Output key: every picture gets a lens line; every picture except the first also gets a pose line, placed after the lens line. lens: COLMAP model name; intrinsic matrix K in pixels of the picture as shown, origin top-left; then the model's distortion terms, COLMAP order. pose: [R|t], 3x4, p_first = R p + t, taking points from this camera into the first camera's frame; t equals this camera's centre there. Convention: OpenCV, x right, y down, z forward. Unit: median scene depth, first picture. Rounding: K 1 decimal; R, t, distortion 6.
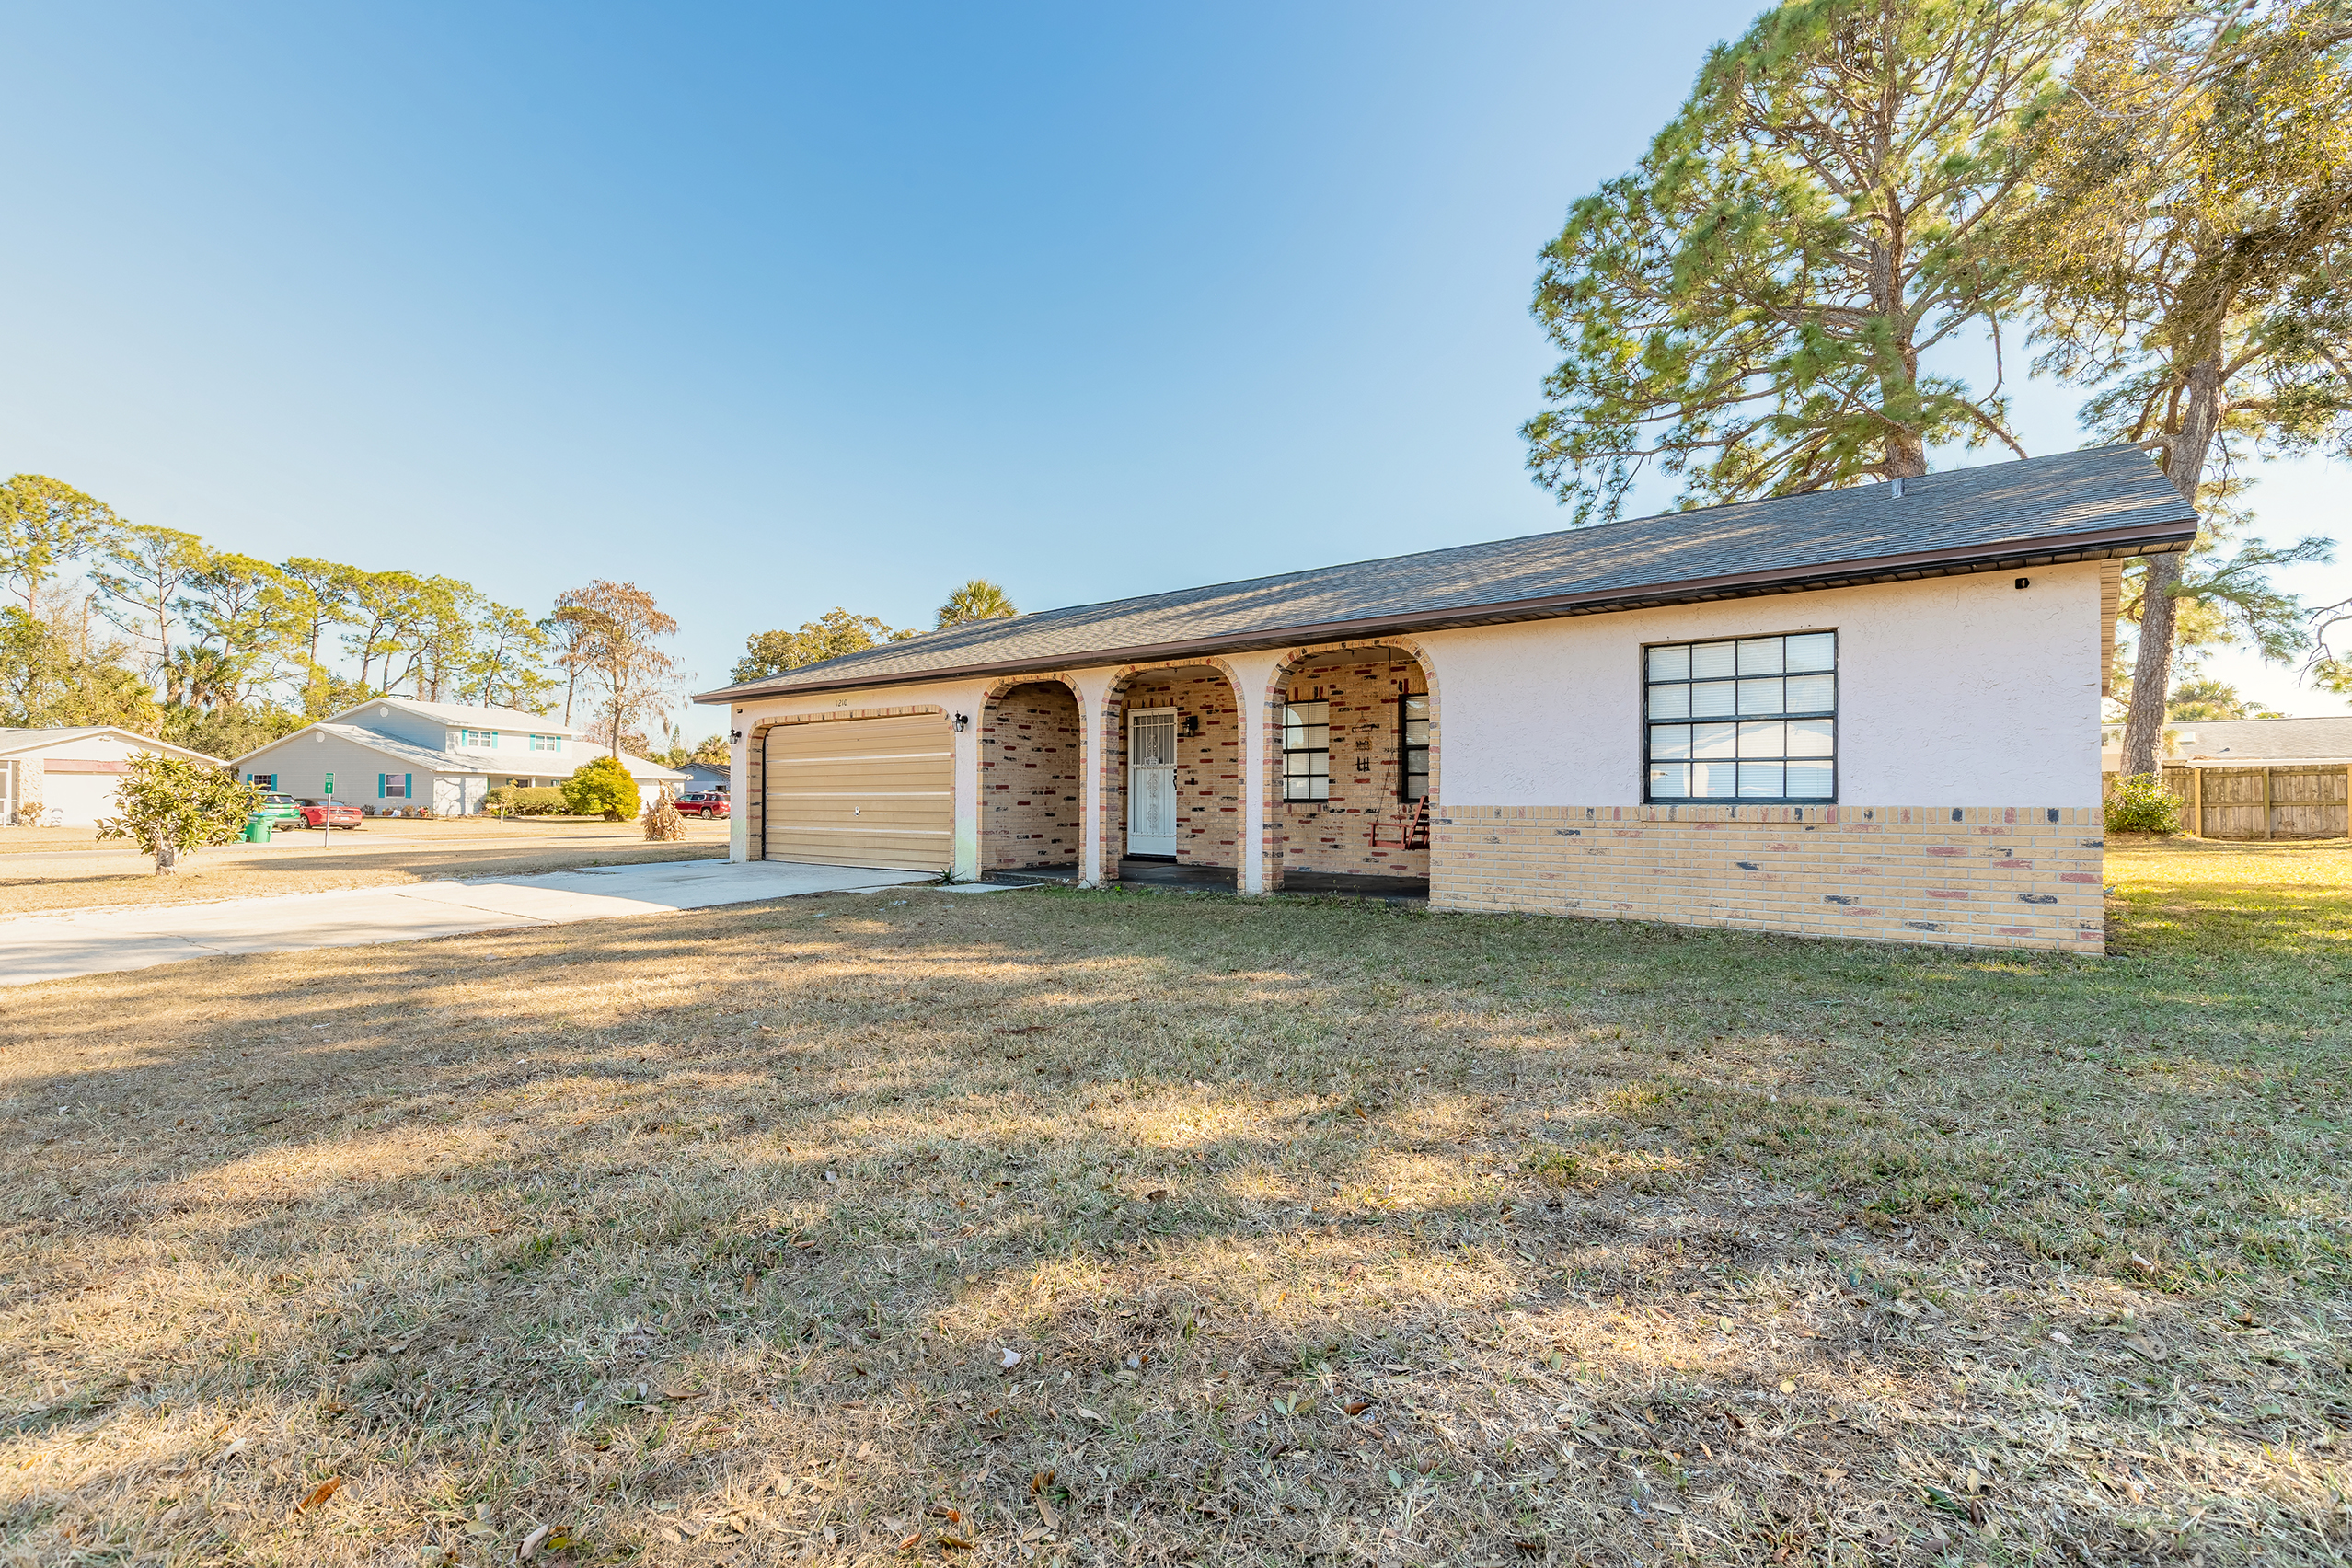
lens RADIAL K [[1074.7, 0, 1170.2], [0, 1074.7, 790.0], [0, 0, 1]] dist [0.009286, -0.001400]
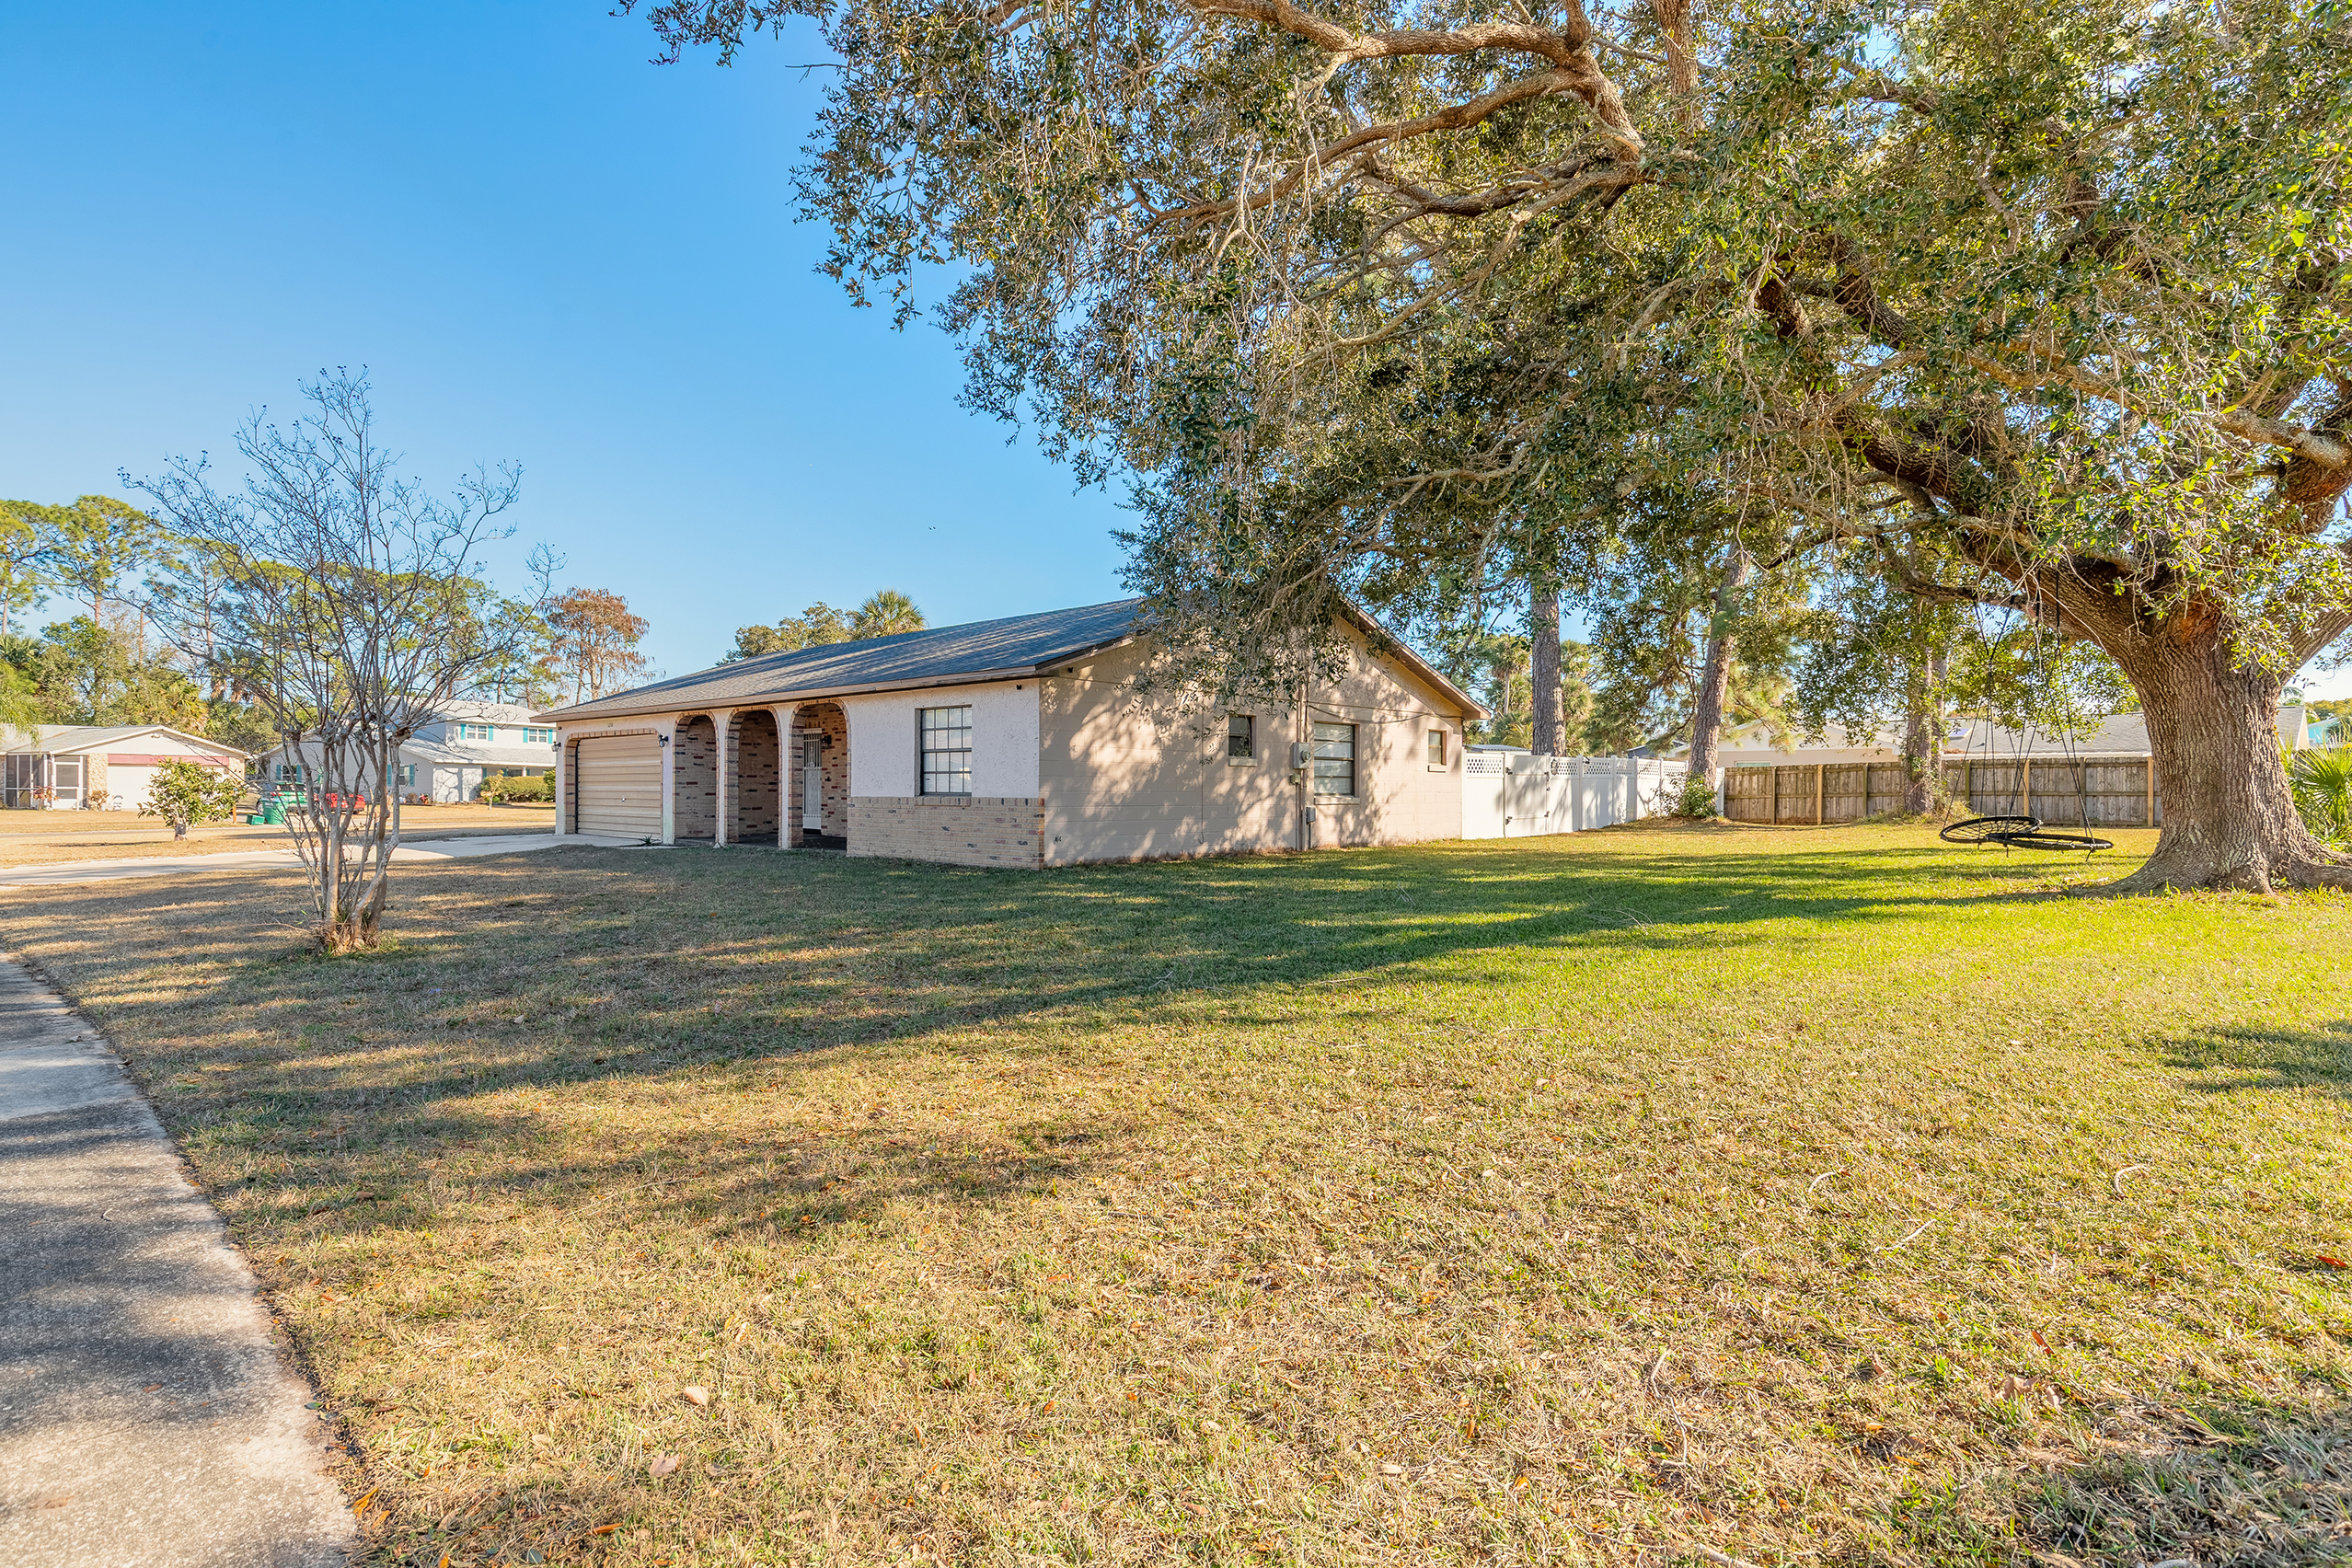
lens RADIAL K [[1177.5, 0, 1181.0], [0, 1177.5, 793.2], [0, 0, 1]] dist [0.001489, 0.000711]
pose [[0.997692, 0.001395, -0.067888, 0.263318], [-0.000394, 0.999891, 0.014753, -0.005461], [0.067901, -0.014693, 0.997584, -0.249044]]
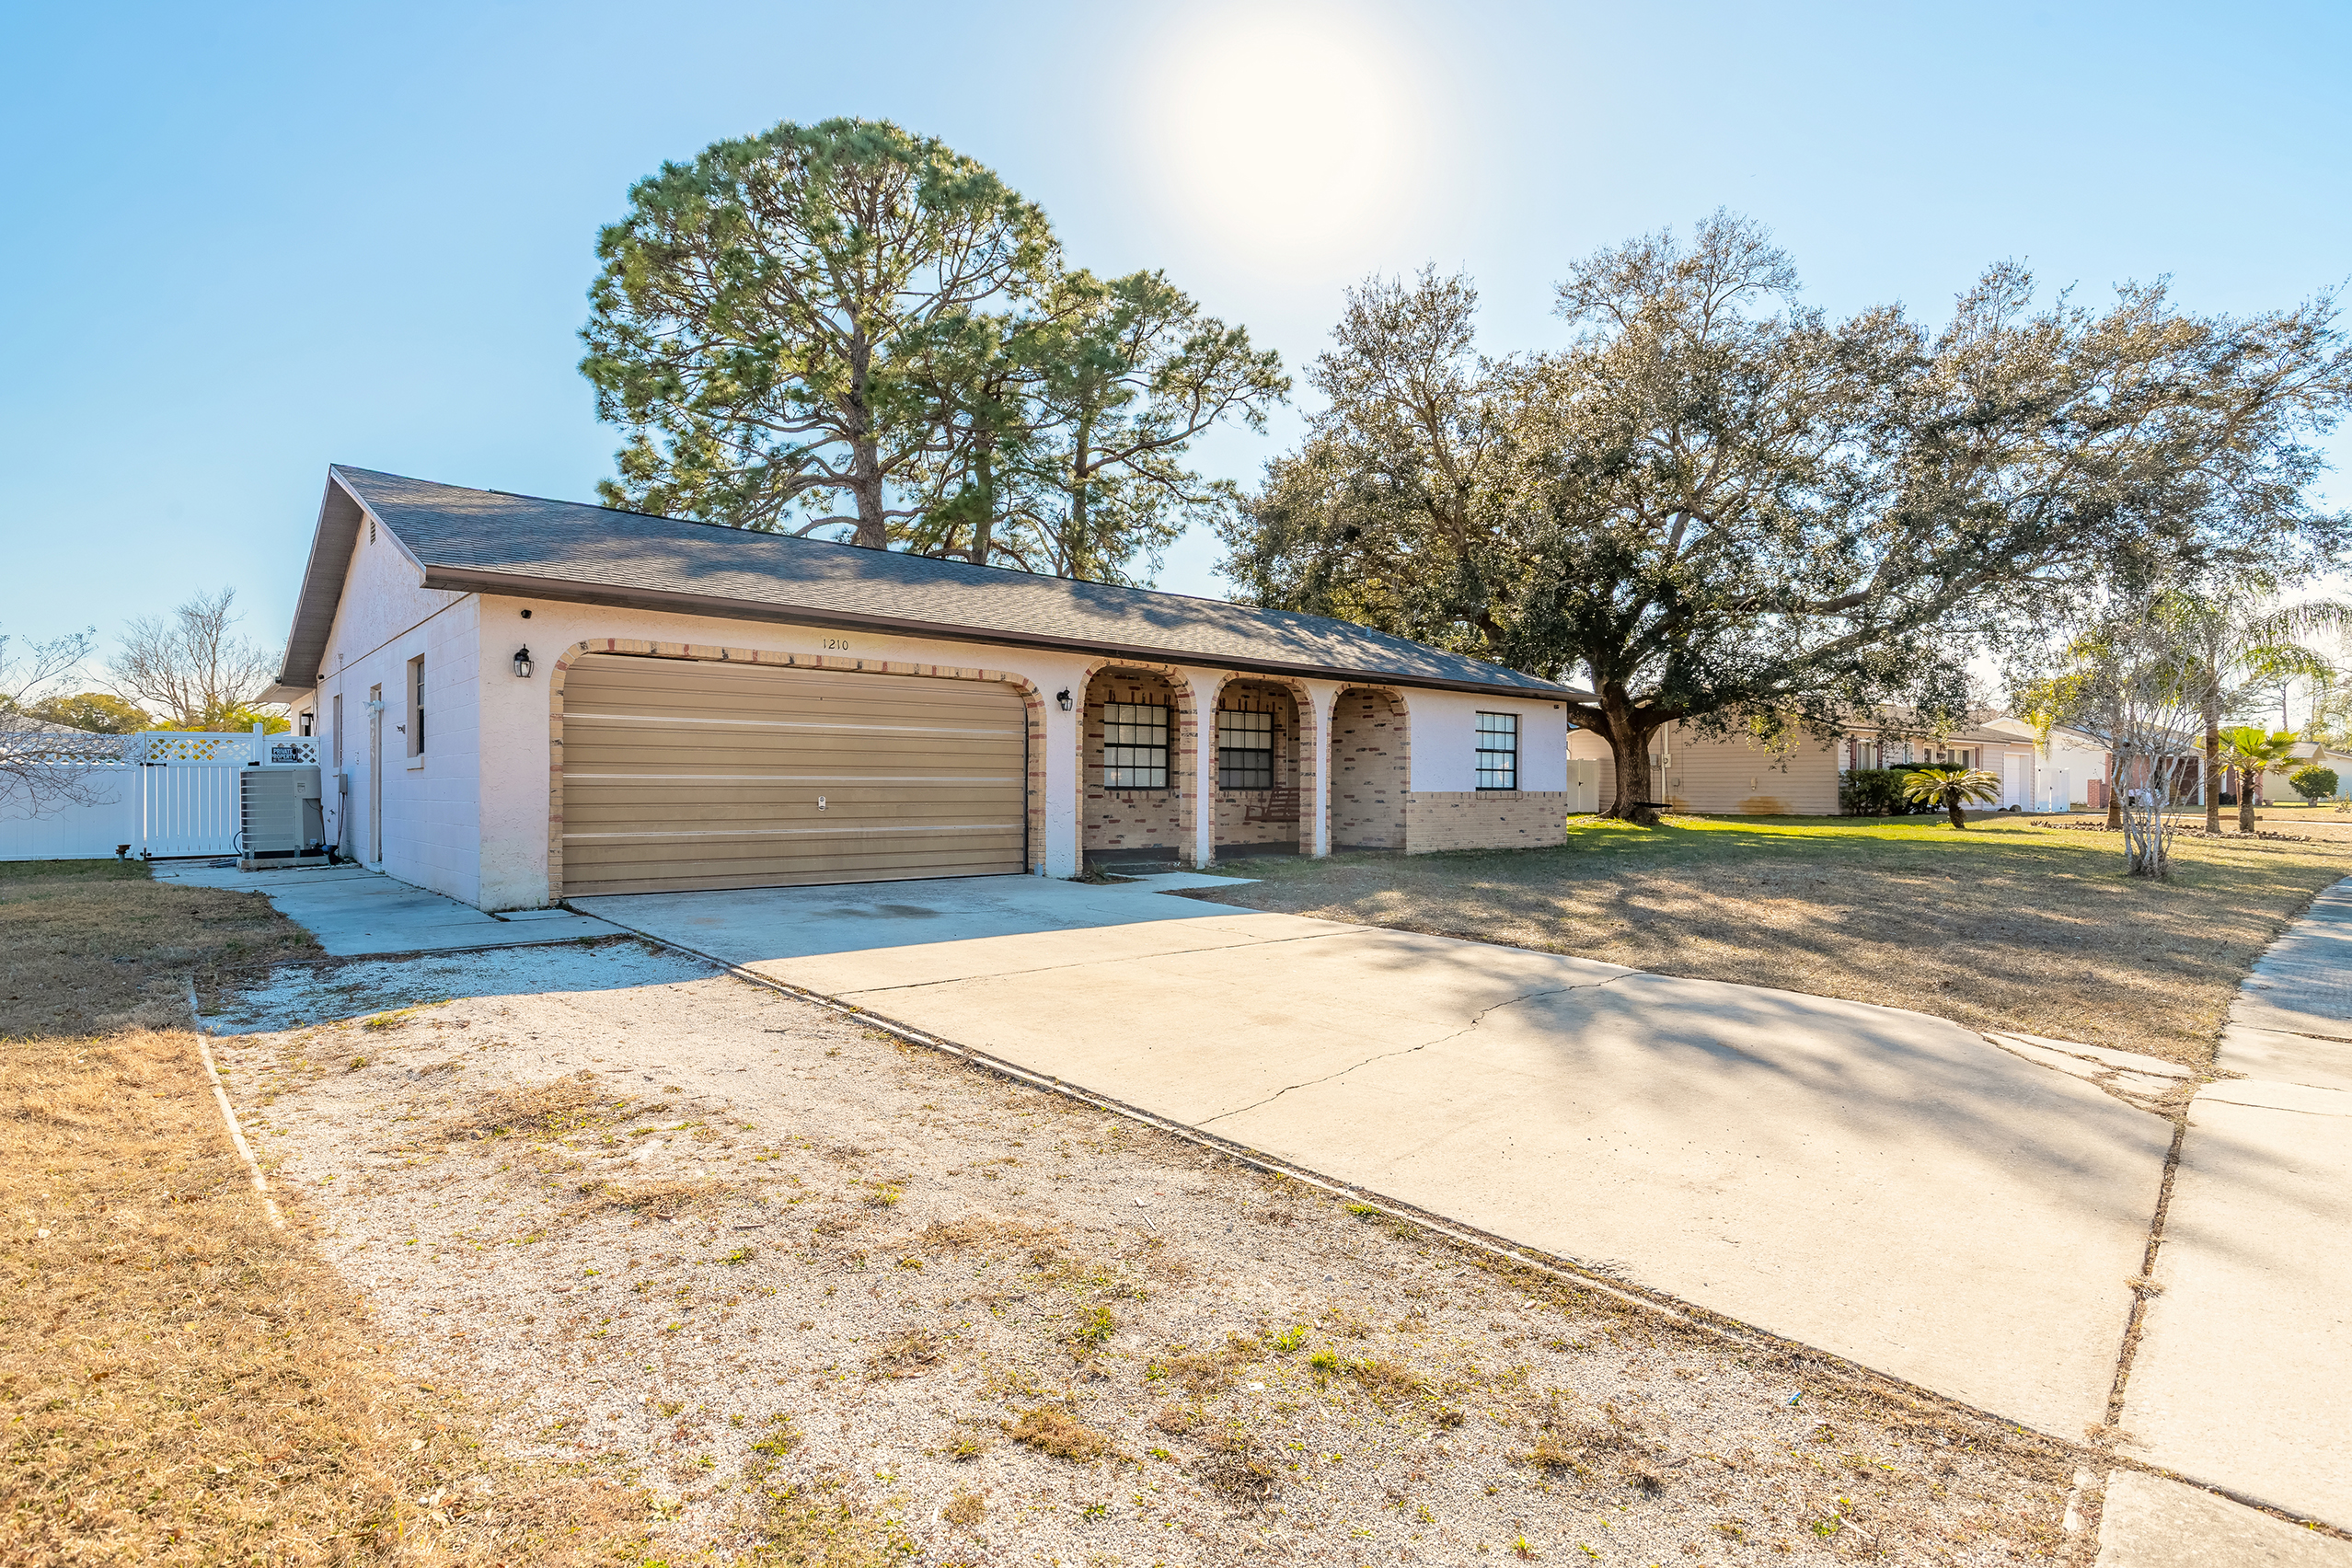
lens RADIAL K [[1177.5, 0, 1181.0], [0, 1177.5, 793.2], [0, 0, 1]] dist [0.001489, 0.000711]
pose [[0.161243, -0.002194, 0.986912, -0.477481], [-0.010268, 0.999940, 0.003900, 0.004011], [-0.986861, -0.010763, 0.161211, 0.312737]]
